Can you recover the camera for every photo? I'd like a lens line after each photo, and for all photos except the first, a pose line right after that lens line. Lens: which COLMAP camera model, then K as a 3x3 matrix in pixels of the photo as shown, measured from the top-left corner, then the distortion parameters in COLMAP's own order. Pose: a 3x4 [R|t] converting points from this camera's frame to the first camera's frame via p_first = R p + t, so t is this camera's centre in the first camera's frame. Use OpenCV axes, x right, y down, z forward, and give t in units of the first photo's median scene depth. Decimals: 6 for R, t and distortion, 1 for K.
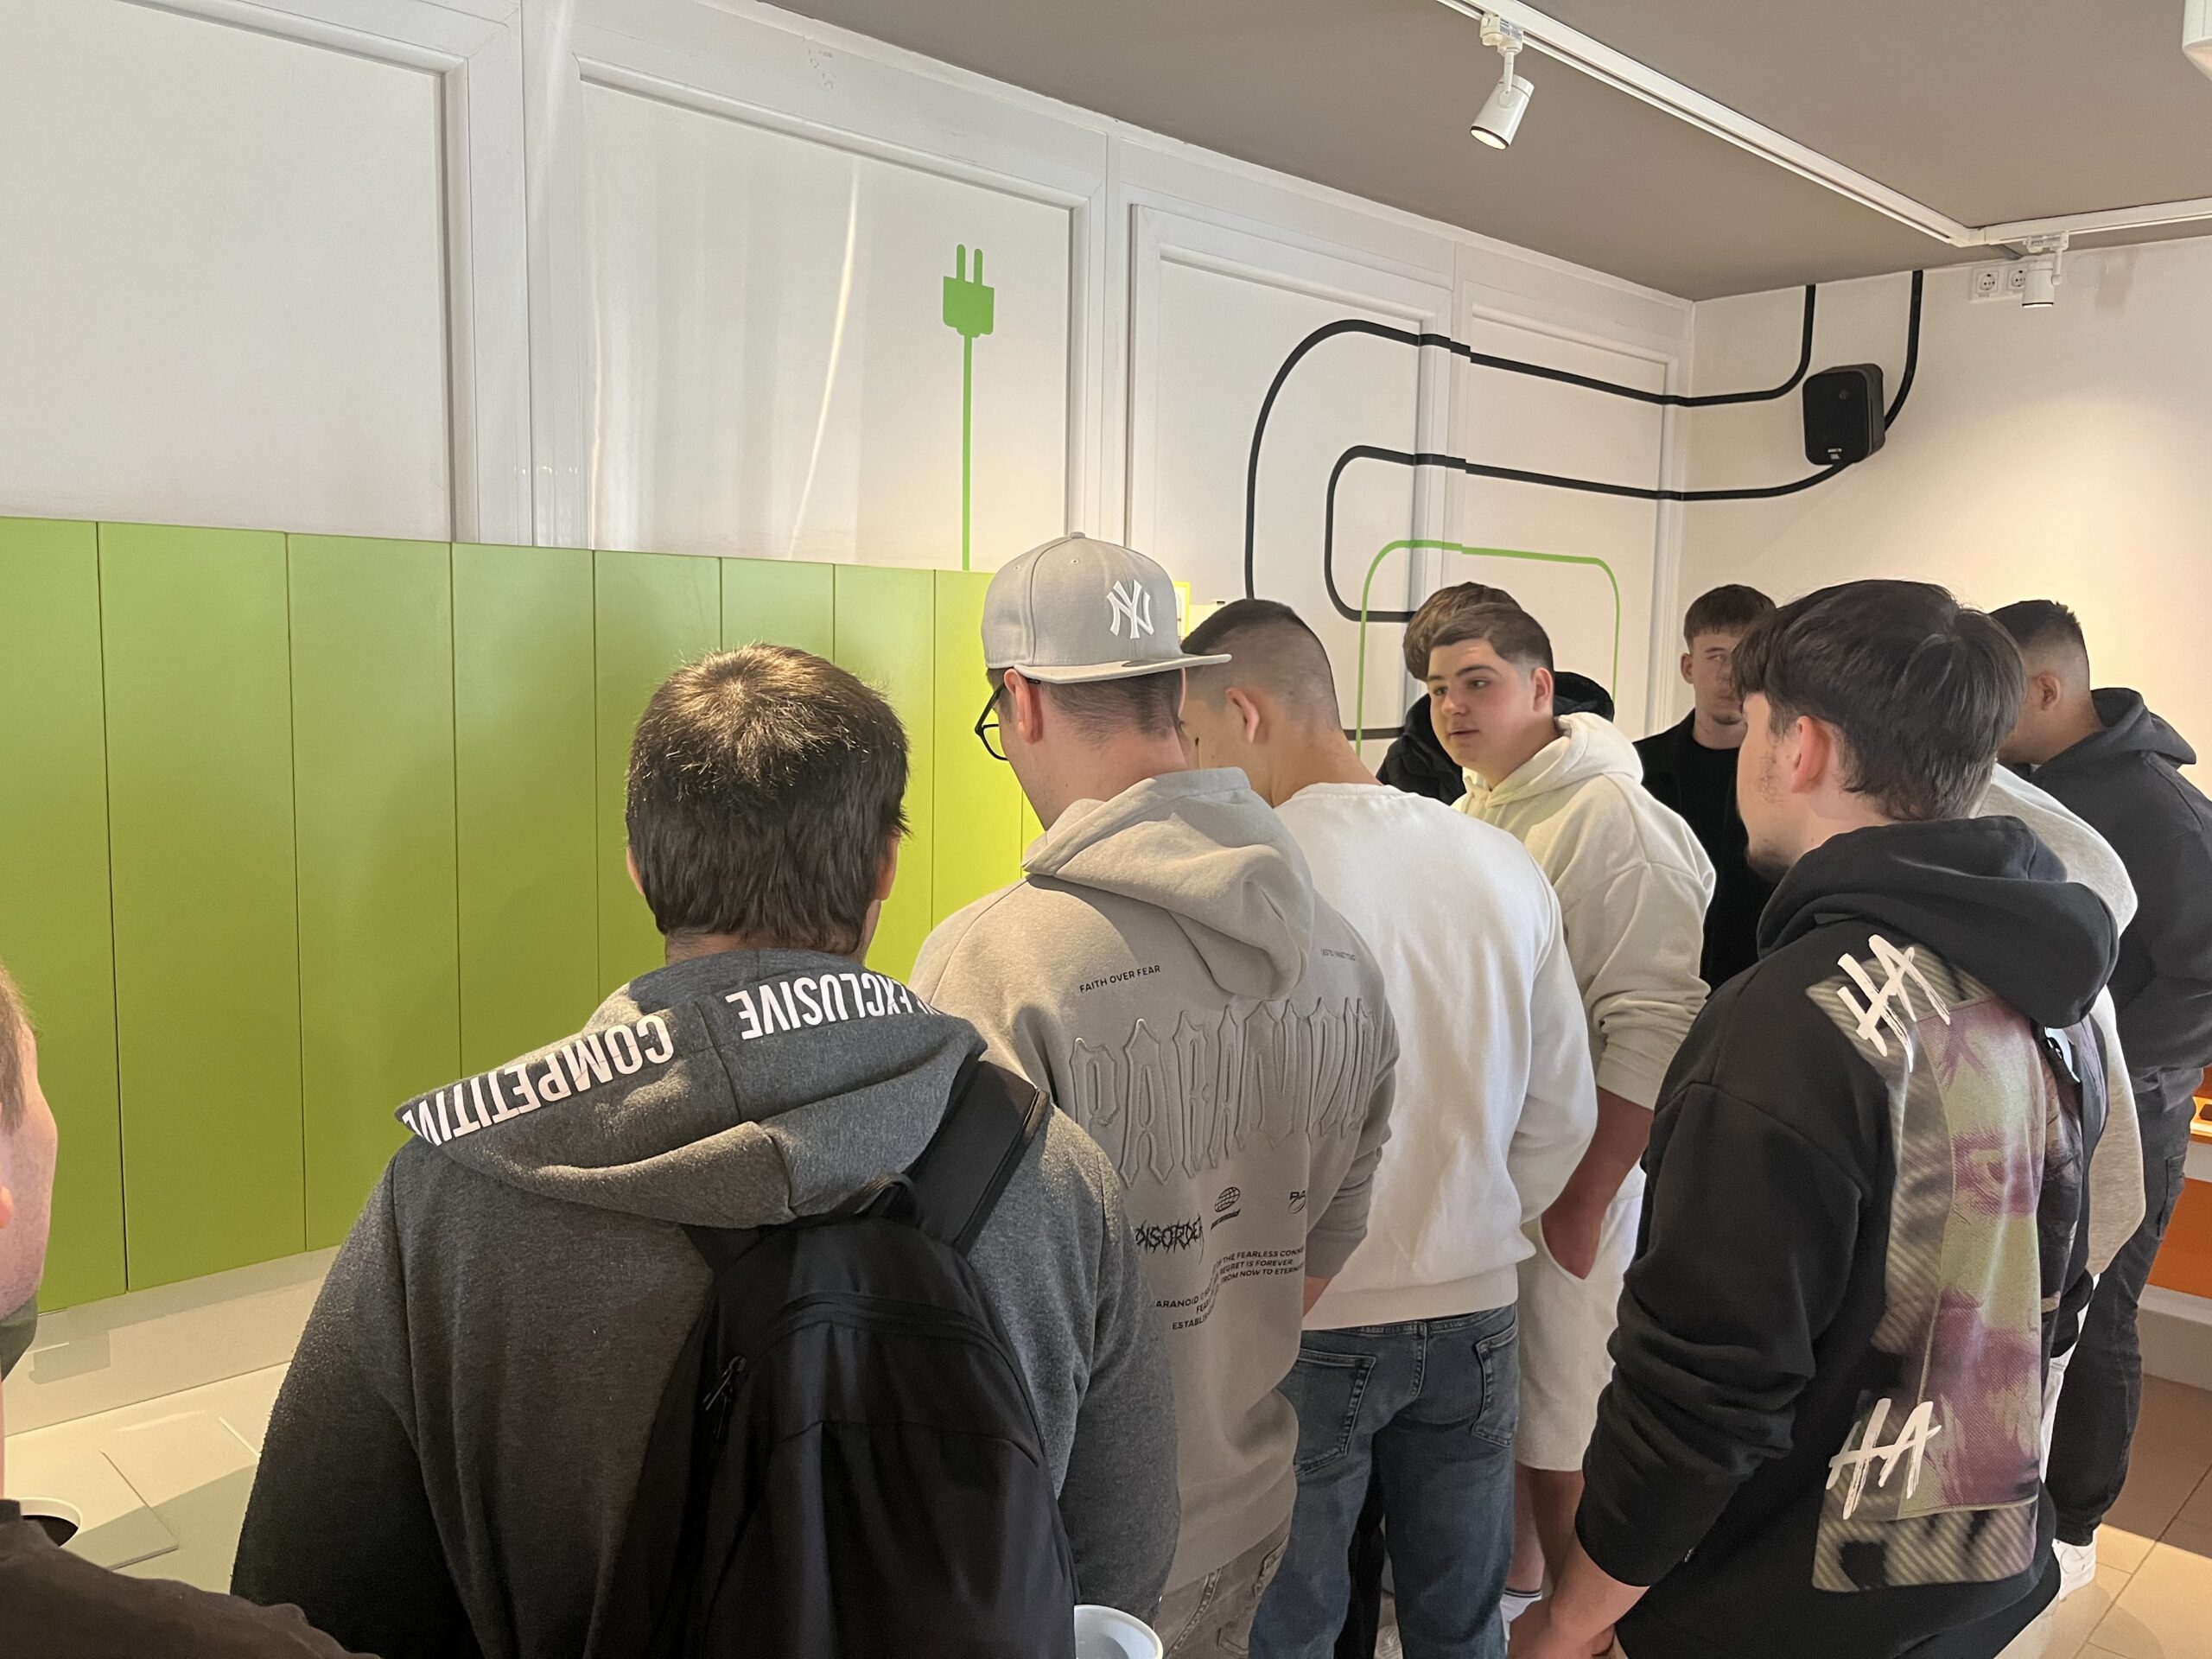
lens RADIAL K [[1734.3, 0, 1109.1], [0, 1734.3, 821.2], [0, 0, 1]] dist [-0.005024, 0.004358]
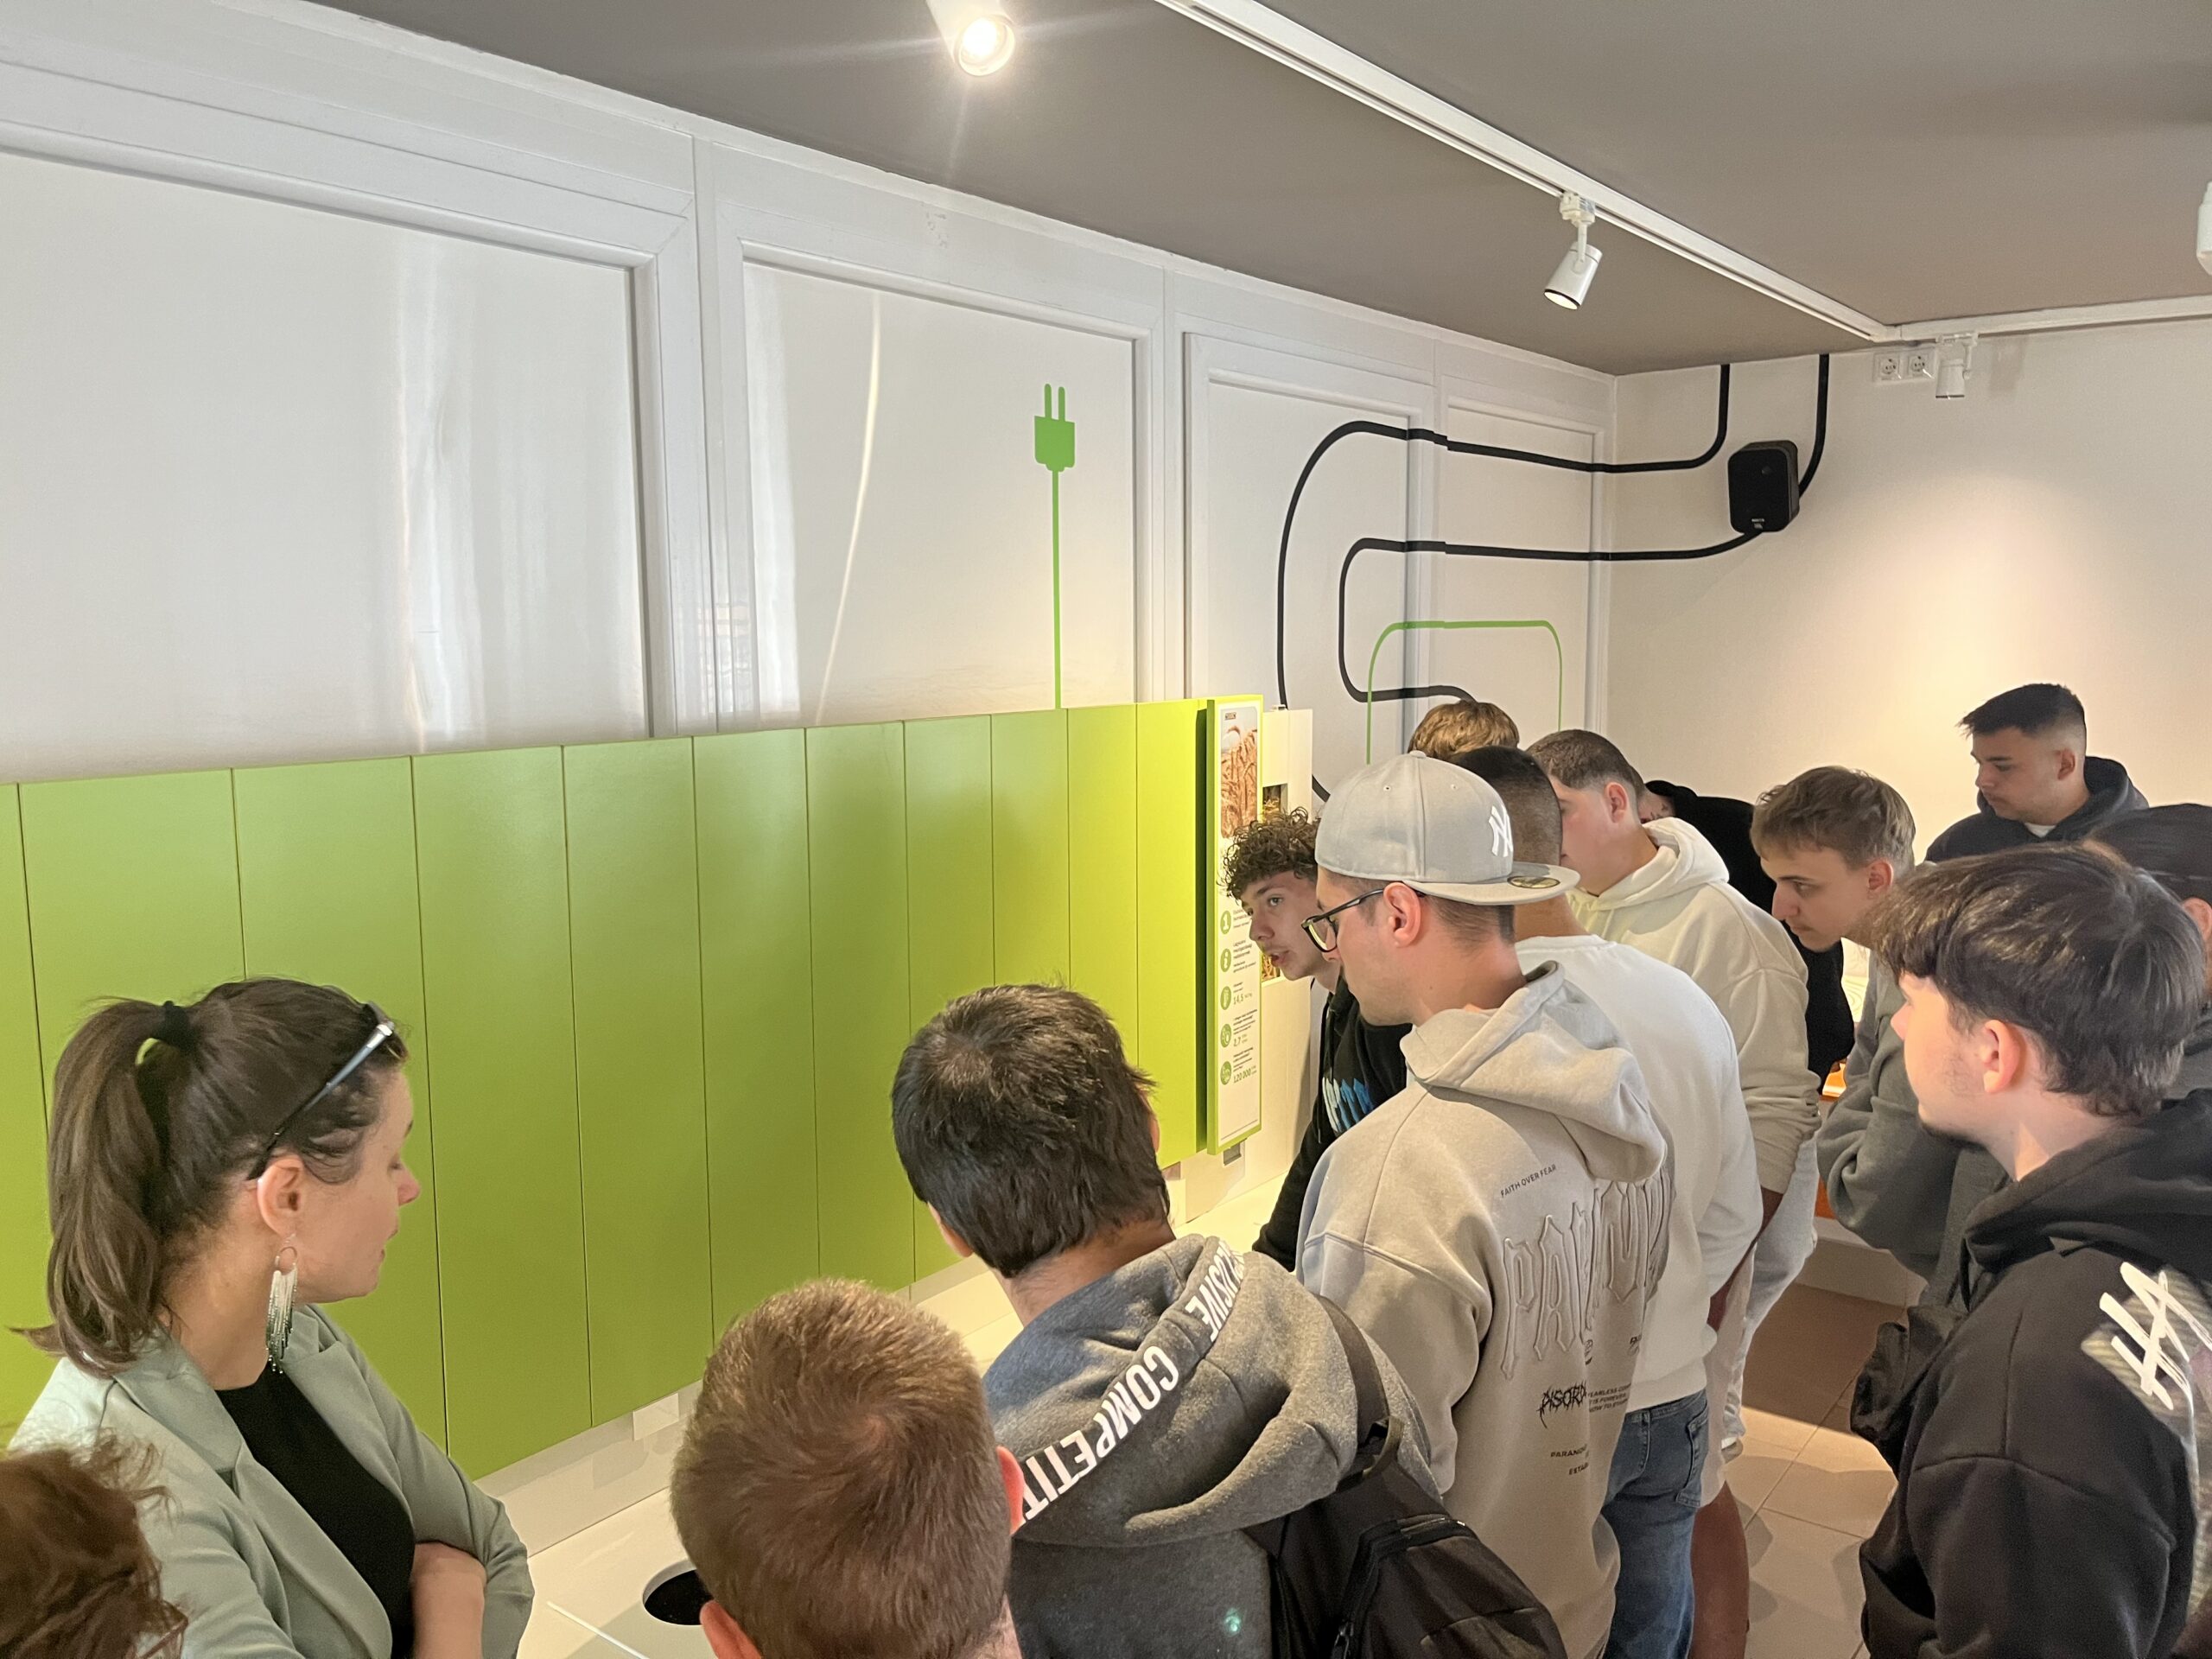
lens RADIAL K [[1745.3, 0, 1099.6], [0, 1745.3, 831.8], [0, 0, 1]] dist [-0.071643, 0.161724]
pose [[0.990895, -0.044188, 0.127182, -0.154787], [0.041638, 0.998876, 0.022643, -0.066682], [-0.128040, -0.017142, 0.991621, -0.035271]]
